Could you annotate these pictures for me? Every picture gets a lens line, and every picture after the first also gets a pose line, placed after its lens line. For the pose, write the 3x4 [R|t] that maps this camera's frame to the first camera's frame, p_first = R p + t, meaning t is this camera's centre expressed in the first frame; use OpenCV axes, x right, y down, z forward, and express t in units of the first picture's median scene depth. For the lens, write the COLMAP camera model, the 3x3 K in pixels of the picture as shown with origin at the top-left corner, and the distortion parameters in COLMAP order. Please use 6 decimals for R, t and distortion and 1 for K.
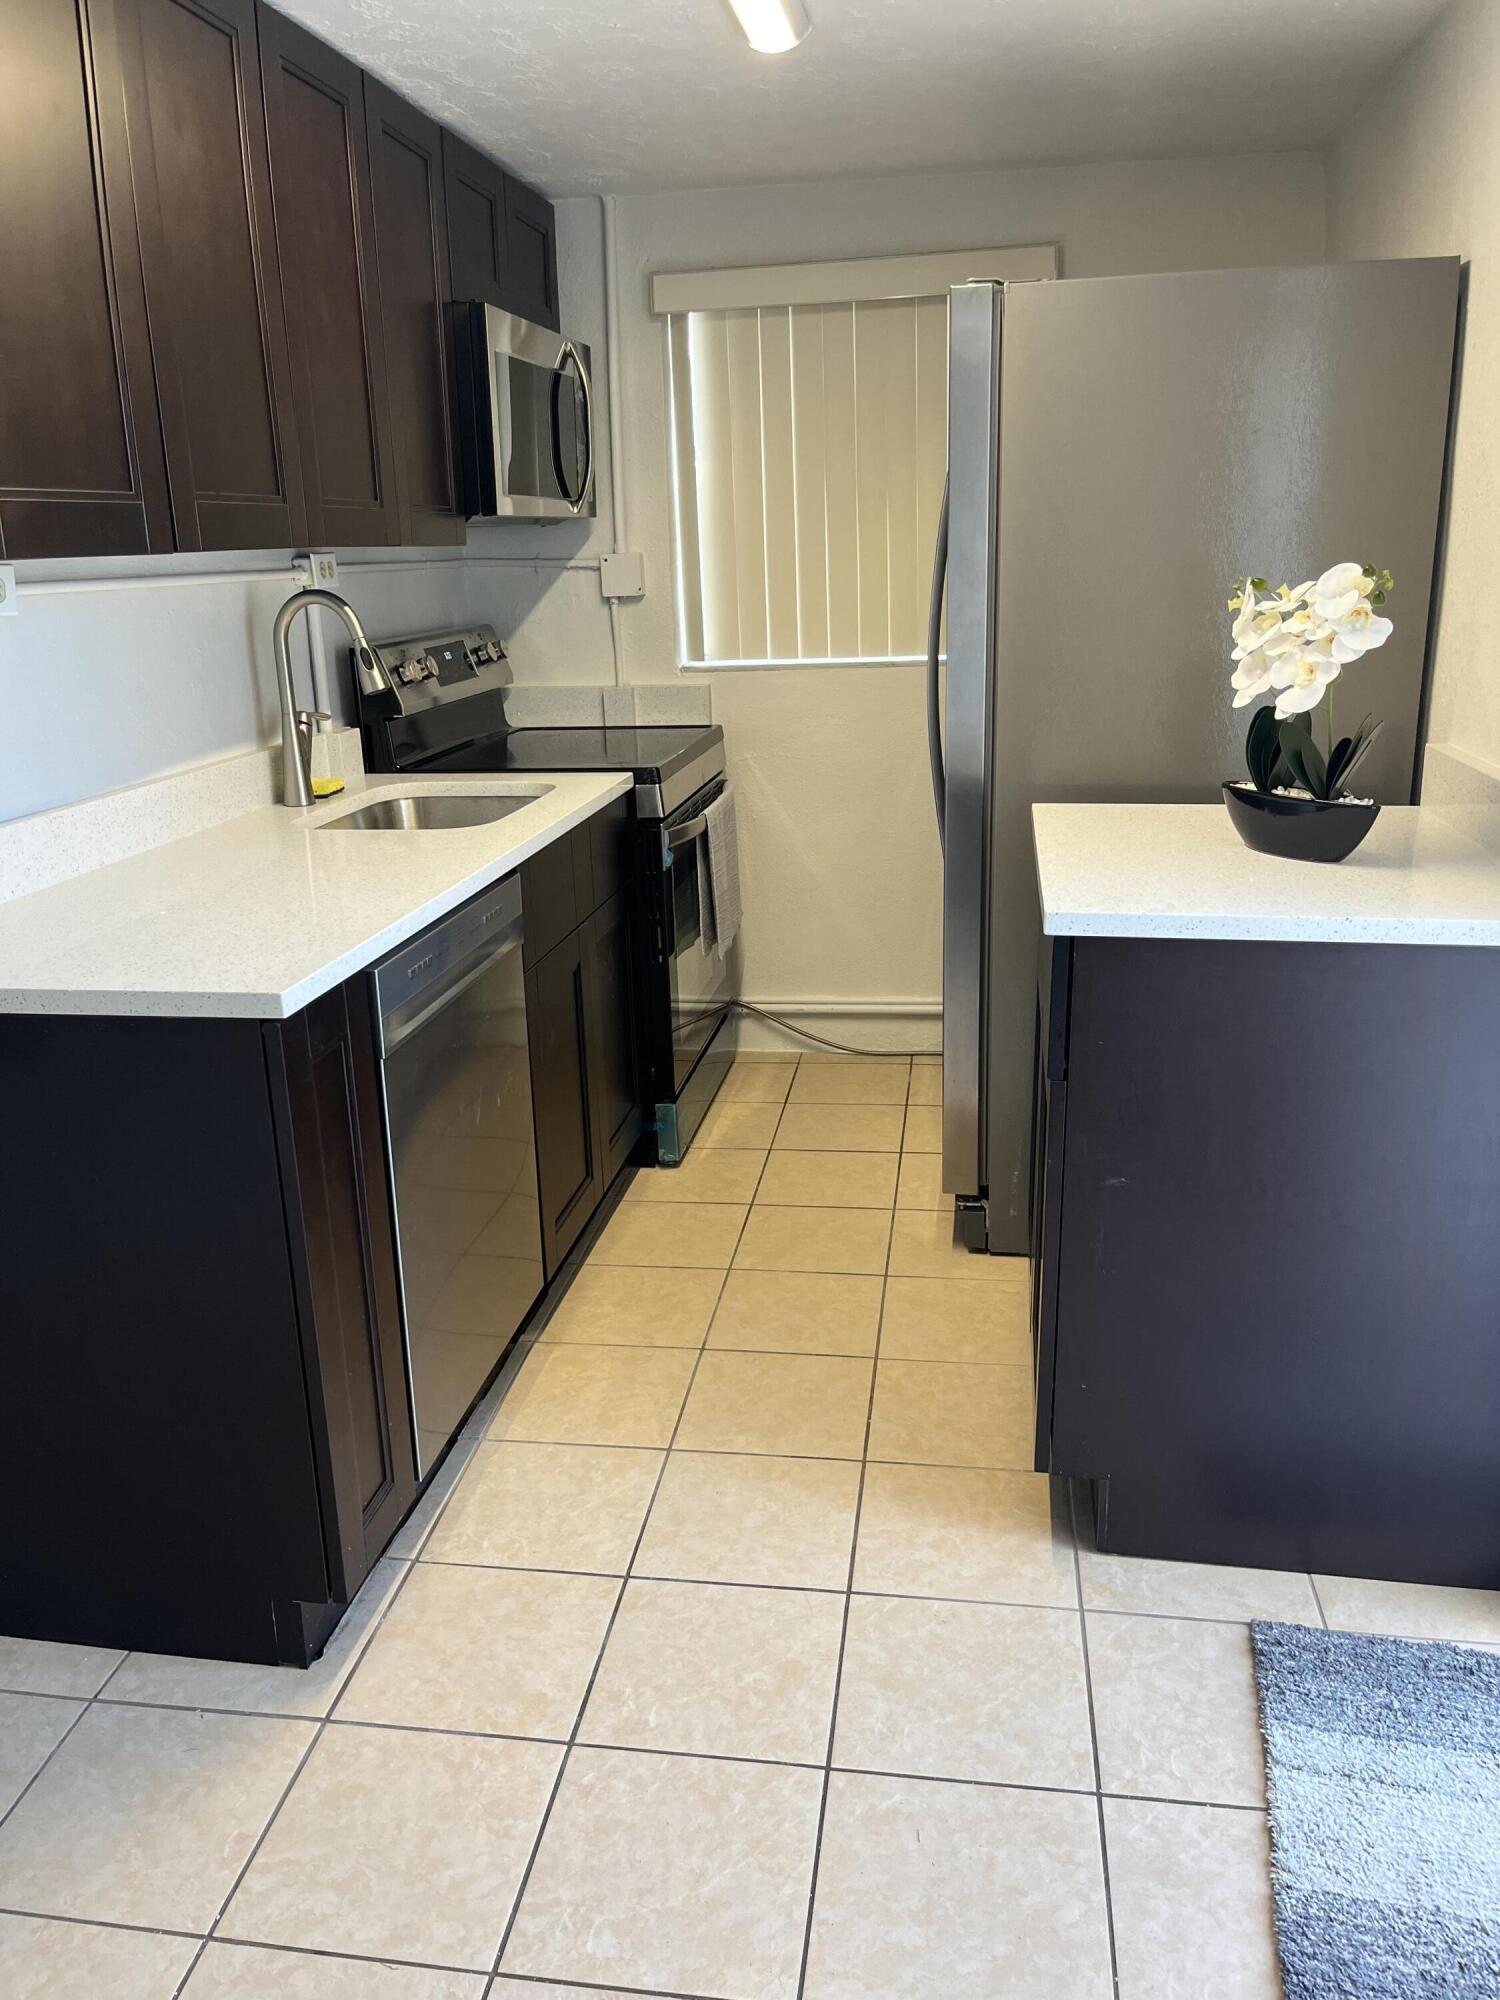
lens RADIAL K [[1520.9, 0, 767.0], [0, 1520.9, 991.8], [0, 0, 1]] dist [0.062444, -0.092992]
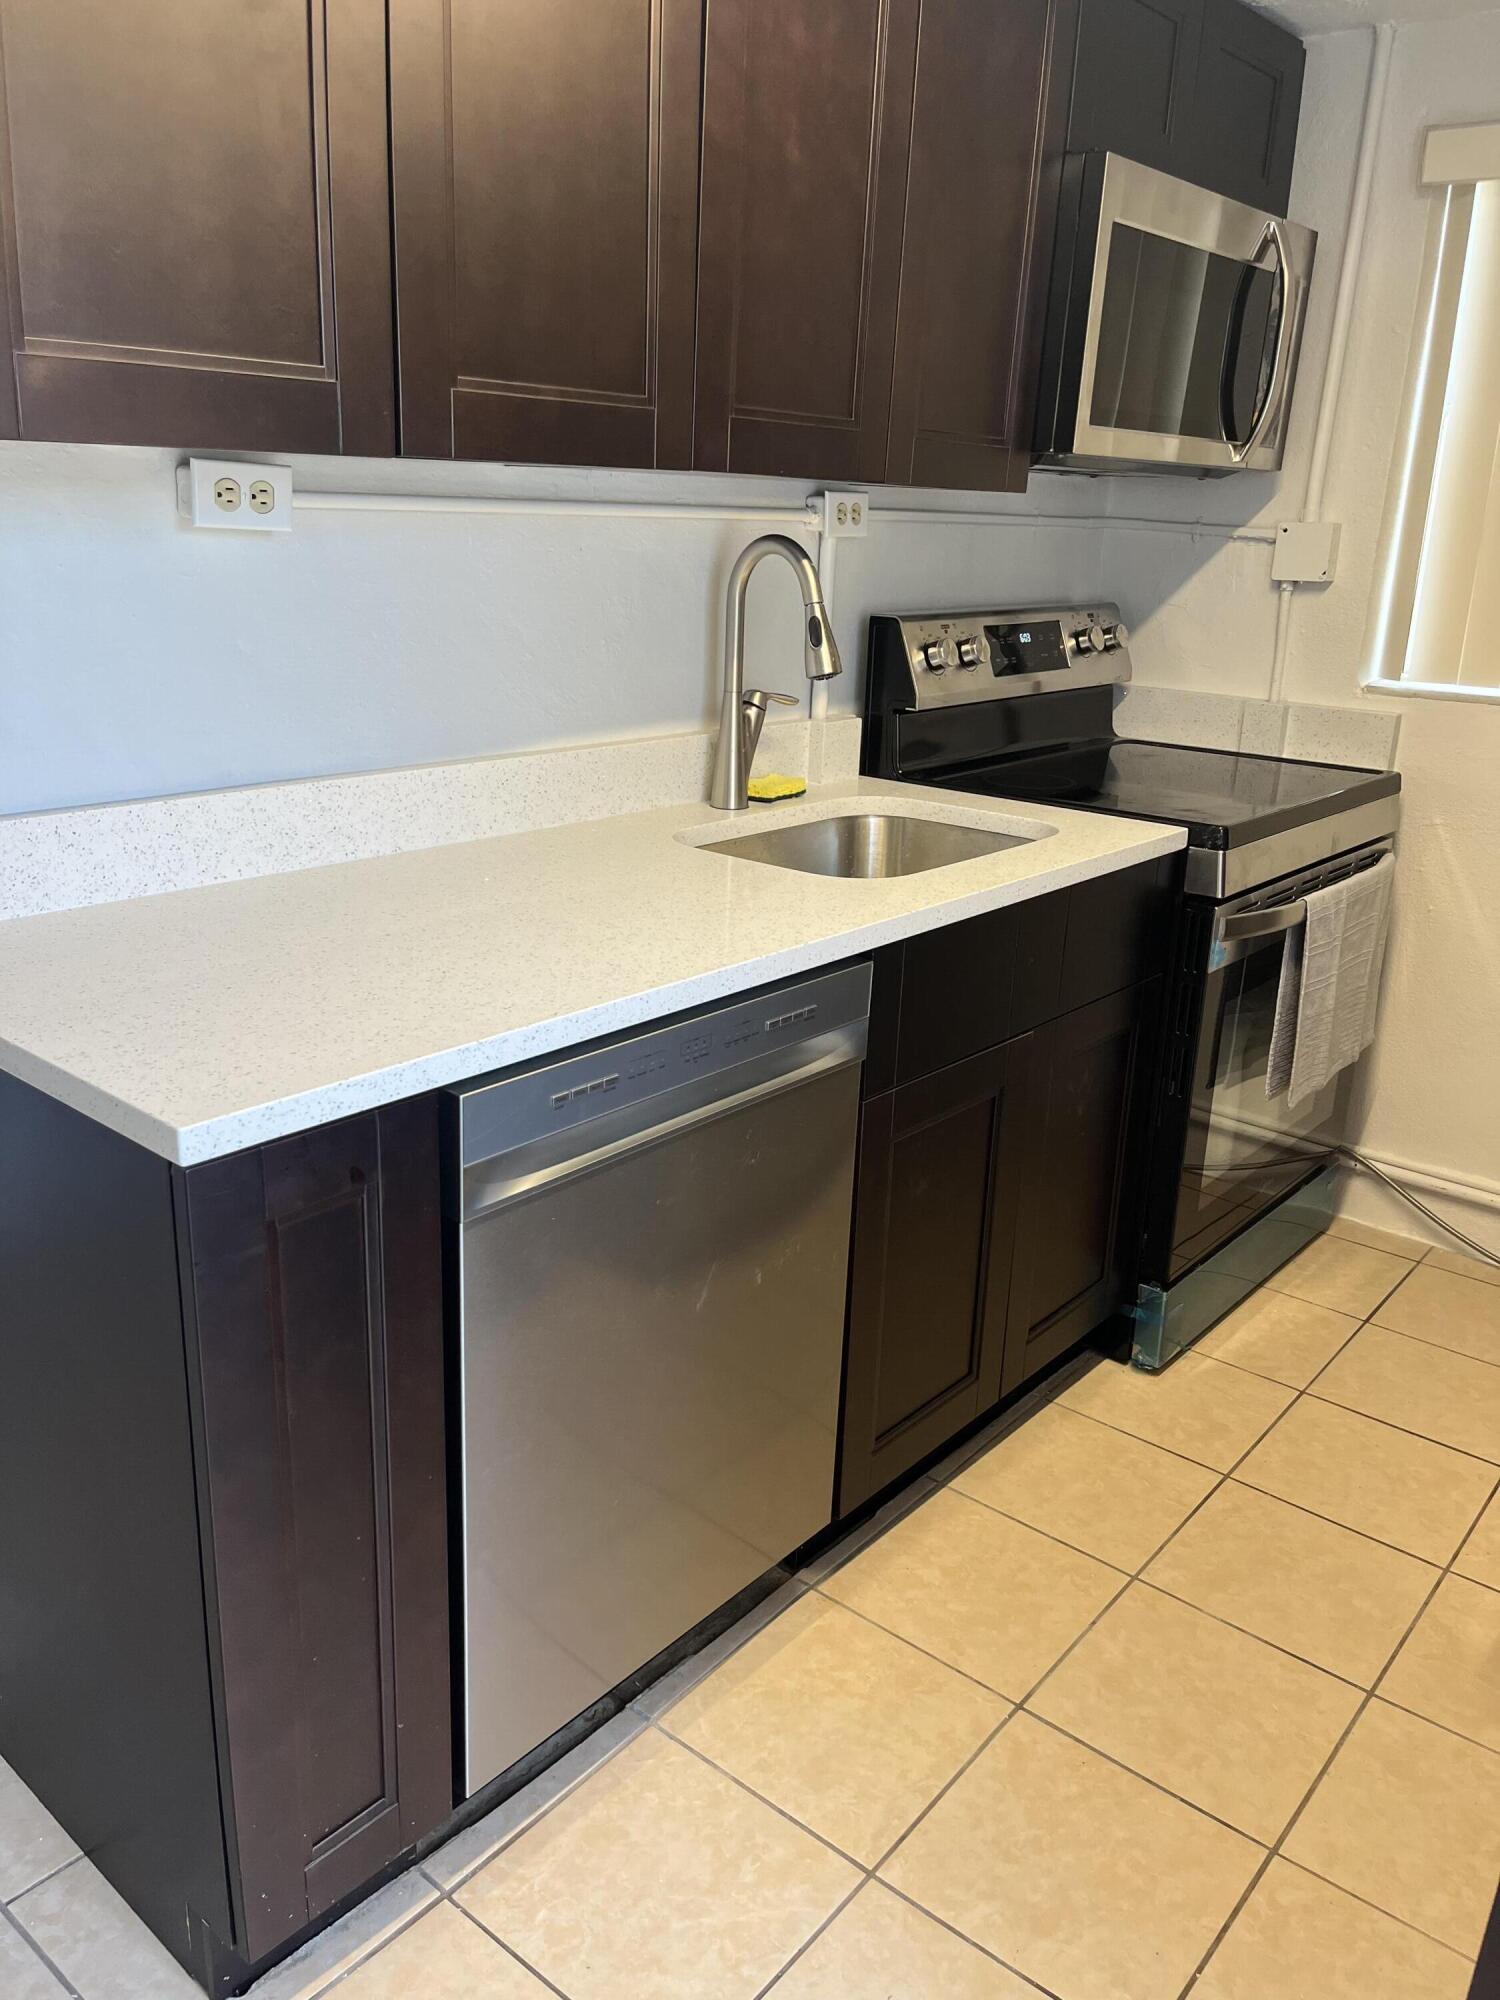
lens RADIAL K [[1520.9, 0, 747.4], [0, 1520.9, 987.8], [0, 0, 1]] dist [0.062444, -0.092992]
pose [[0.846510, 0.214954, -0.487049, 0.091188], [-0.207361, 0.975740, 0.070232, -0.074036], [0.490330, 0.041543, 0.870546, 0.270590]]
